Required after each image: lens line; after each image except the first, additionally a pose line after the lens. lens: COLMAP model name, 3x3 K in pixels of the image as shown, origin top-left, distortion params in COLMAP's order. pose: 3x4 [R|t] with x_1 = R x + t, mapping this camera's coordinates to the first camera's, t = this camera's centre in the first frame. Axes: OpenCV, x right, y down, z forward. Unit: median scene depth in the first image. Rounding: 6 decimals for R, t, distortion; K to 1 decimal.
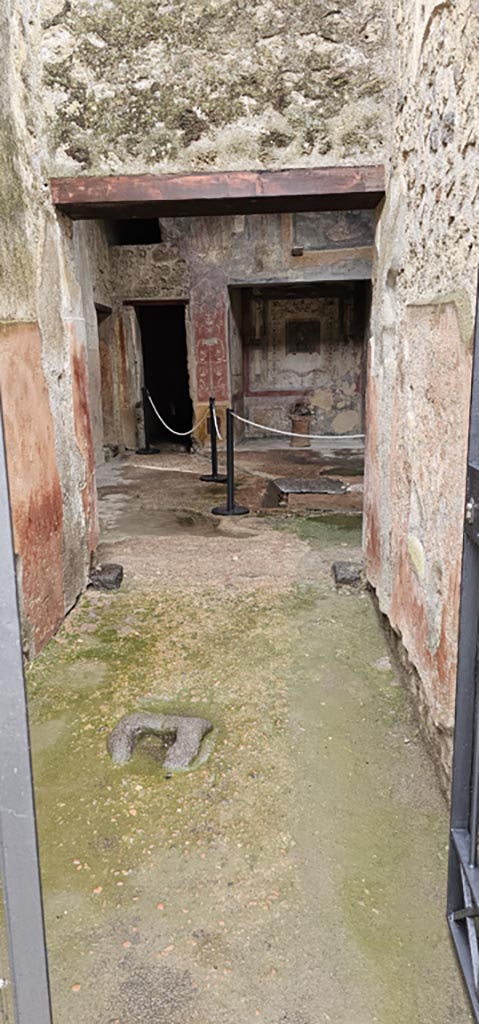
lens RADIAL K [[690.7, 0, 239.5], [0, 690.7, 512.0], [0, 0, 1]] dist [0.068462, -0.000769]
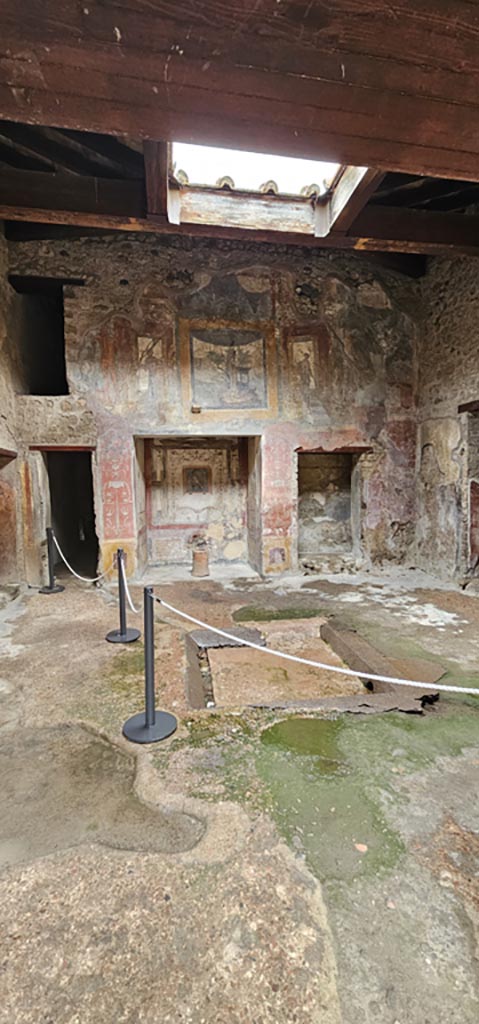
lens RADIAL K [[406.7, 0, 239.5], [0, 406.7, 512.0], [0, 0, 1]] dist [0.000239, -0.000008]
pose [[0.966790, -0.008327, 0.255436, -0.019225], [0.046804, 0.988335, -0.144928, -0.101925], [-0.251249, 0.152070, 0.955902, 0.352246]]
